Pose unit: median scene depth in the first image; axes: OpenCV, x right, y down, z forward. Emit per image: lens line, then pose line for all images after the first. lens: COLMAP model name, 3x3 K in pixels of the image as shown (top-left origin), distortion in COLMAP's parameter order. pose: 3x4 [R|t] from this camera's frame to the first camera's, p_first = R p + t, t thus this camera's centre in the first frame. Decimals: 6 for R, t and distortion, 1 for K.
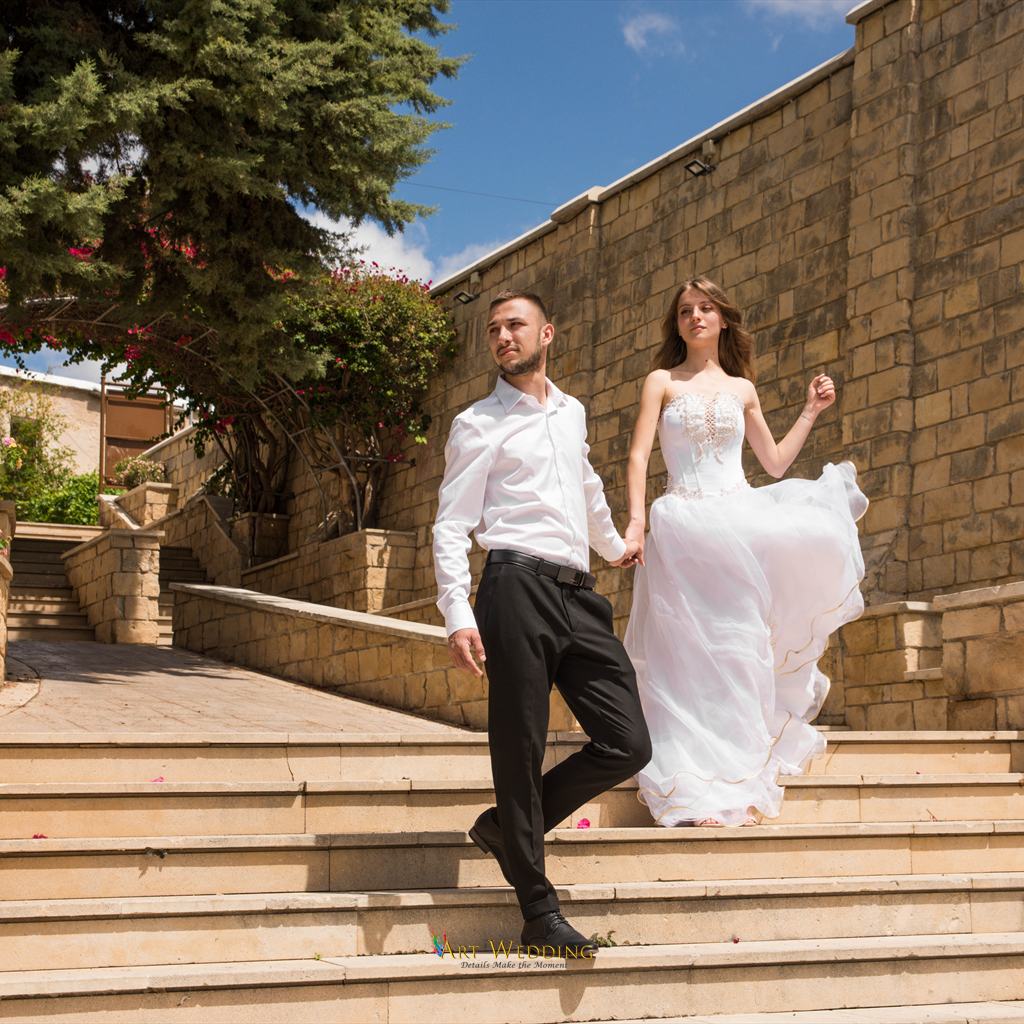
lens RADIAL K [[2069.9, 0, 513.9], [0, 2069.9, 517.3], [0, 0, 1]] dist [0.052289, 0.136697]
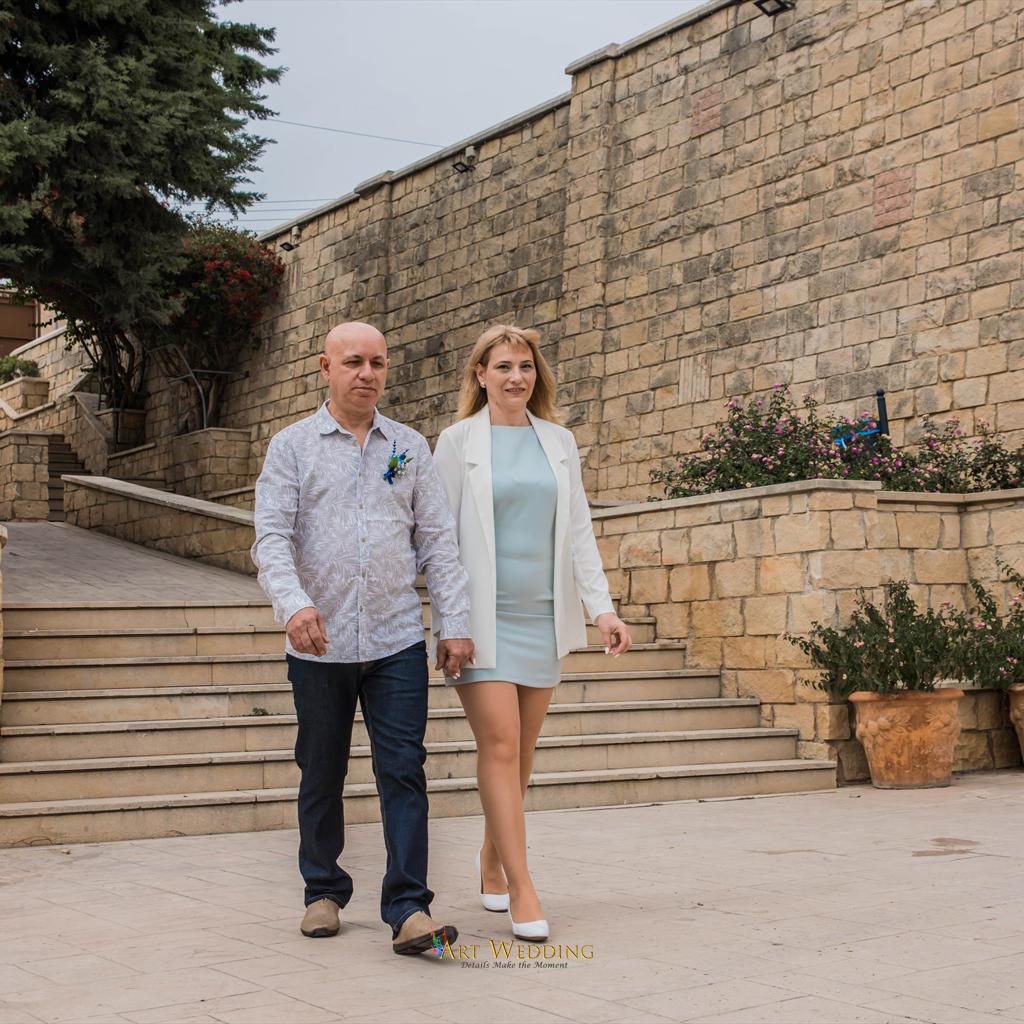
lens RADIAL K [[2088.3, 0, 572.2], [0, 2088.3, 509.5], [0, 0, 1]] dist [0.033398, 0.196195]
pose [[0.994043, -0.002094, 0.108967, 0.011857], [-0.006162, 0.997136, 0.075372, -0.050236], [-0.108813, -0.075594, 0.991184, -0.367626]]
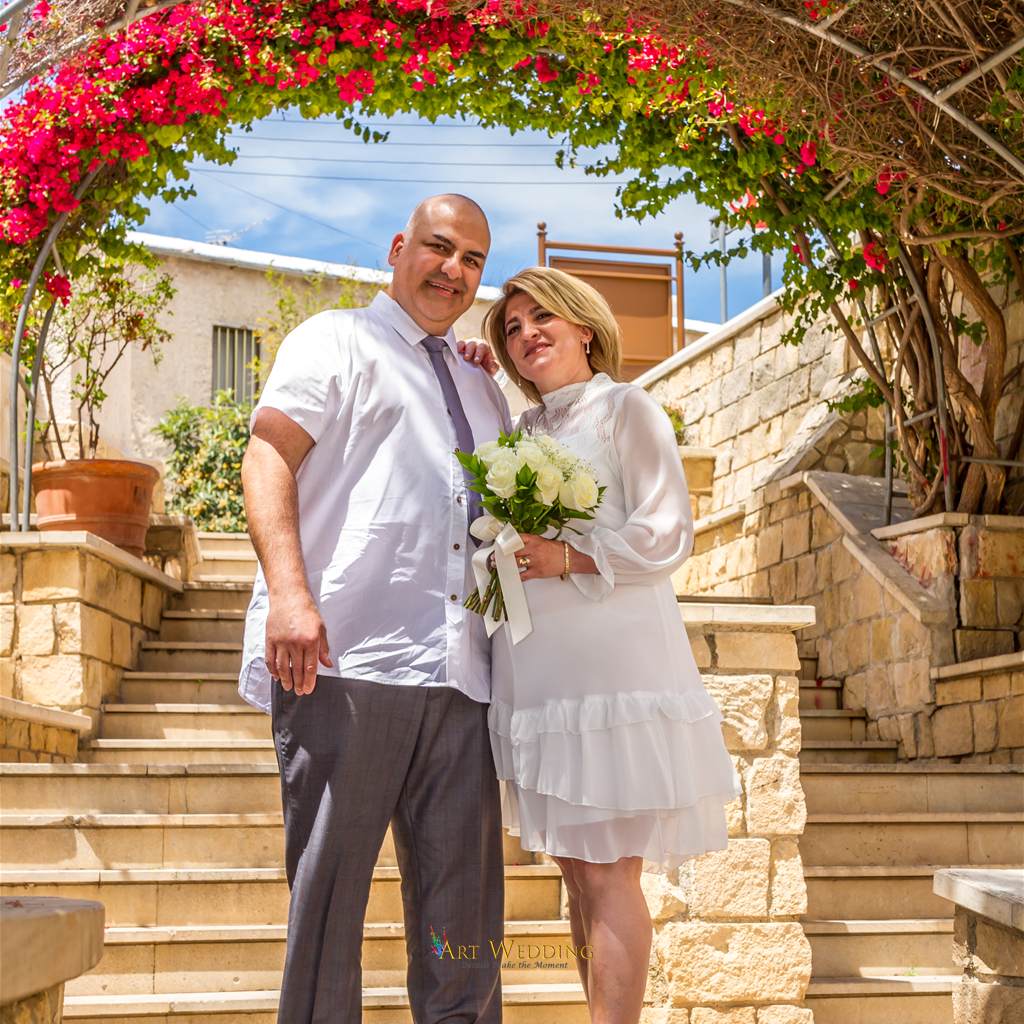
lens RADIAL K [[2196.9, 0, 555.7], [0, 2196.9, 535.2], [0, 0, 1]] dist [0.129575, 0.411016]
pose [[0.984777, -0.024462, -0.172094, -0.168998], [0.028937, 0.999304, 0.023546, -0.013486], [0.171398, -0.028168, 0.984799, 0.770807]]
